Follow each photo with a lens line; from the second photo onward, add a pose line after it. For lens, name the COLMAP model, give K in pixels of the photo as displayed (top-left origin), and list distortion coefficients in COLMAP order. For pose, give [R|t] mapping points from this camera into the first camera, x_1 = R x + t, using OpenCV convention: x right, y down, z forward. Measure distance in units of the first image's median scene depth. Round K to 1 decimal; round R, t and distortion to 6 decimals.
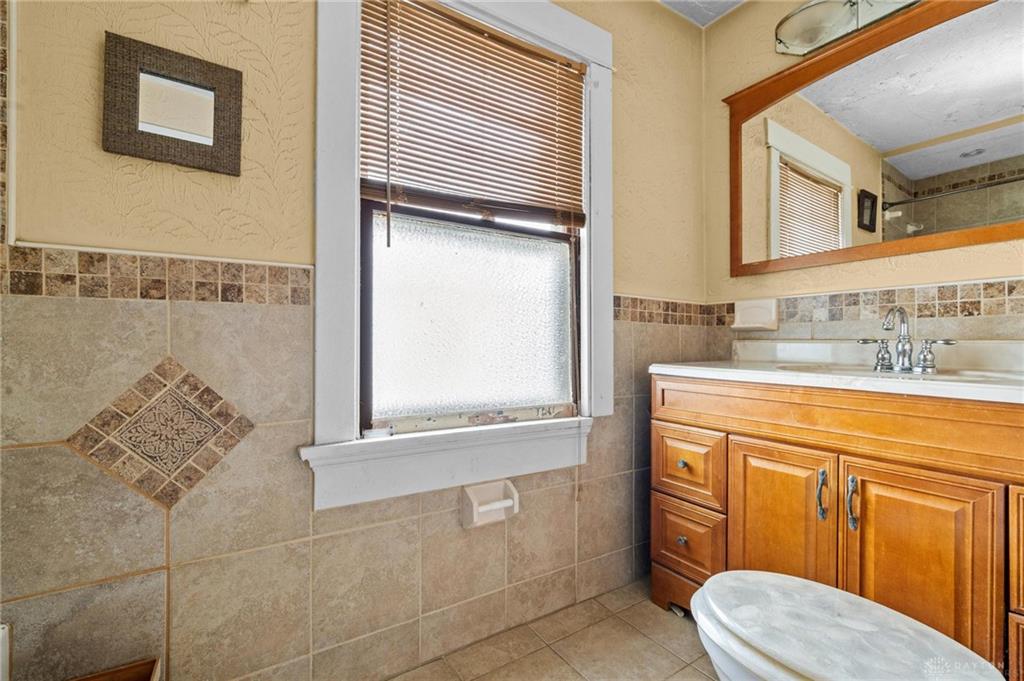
lens RADIAL K [[465.9, 0, 505.1], [0, 465.9, 347.9], [0, 0, 1]] dist [-0.003160, 0.001866]
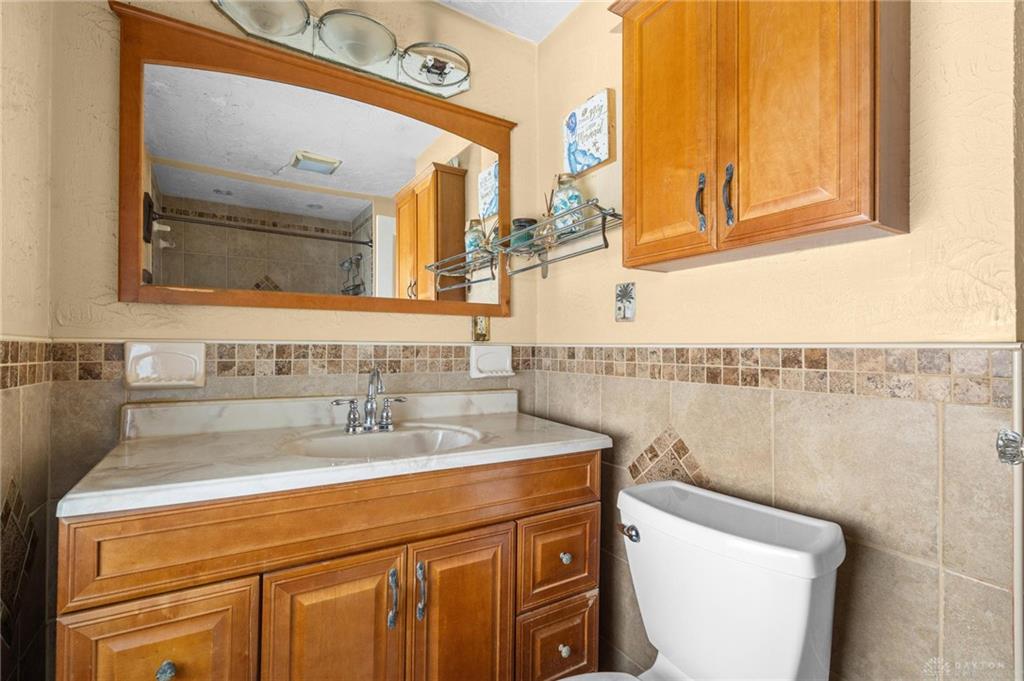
lens RADIAL K [[465.9, 0, 507.2], [0, 465.9, 342.7], [0, 0, 1]] dist [-0.003160, 0.001866]
pose [[0.018592, 0.004220, 0.999818, -0.128625], [-0.004221, 0.999983, -0.004142, -0.112510], [-0.999818, -0.004143, 0.018609, 0.557812]]
